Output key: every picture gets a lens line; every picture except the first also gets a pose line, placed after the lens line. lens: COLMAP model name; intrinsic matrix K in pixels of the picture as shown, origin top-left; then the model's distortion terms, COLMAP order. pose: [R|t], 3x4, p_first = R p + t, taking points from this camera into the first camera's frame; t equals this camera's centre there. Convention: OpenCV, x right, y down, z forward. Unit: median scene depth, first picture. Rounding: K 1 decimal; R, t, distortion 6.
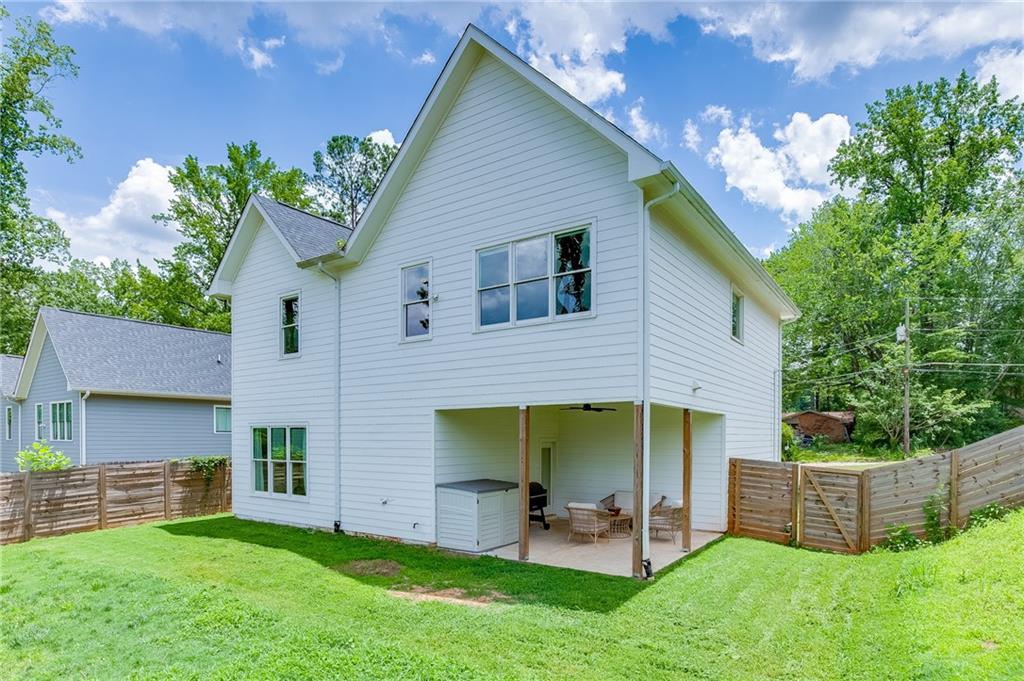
lens RADIAL K [[556.9, 0, 512.0], [0, 556.9, 340.5], [0, 0, 1]] dist [-0.032947, 0.000387]
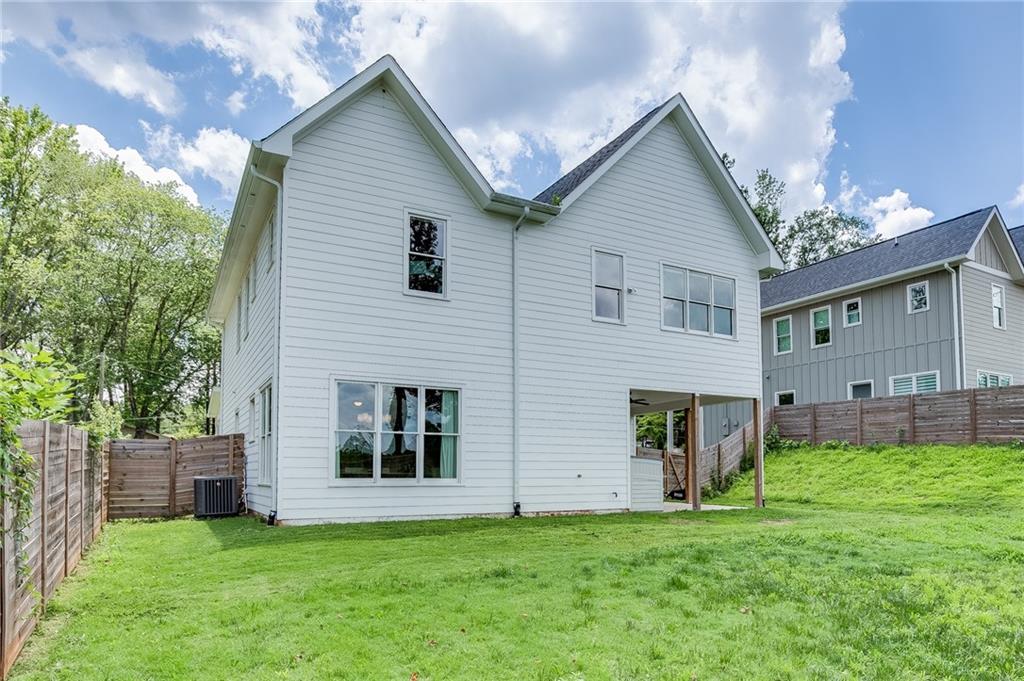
lens RADIAL K [[556.9, 0, 512.0], [0, 556.9, 340.5], [0, 0, 1]] dist [-0.032947, 0.000387]
pose [[0.492138, 0.195680, 0.848239, -1.090764], [-0.151068, 0.978821, -0.138156, 0.197299], [-0.857309, -0.060149, 0.511276, 0.572739]]
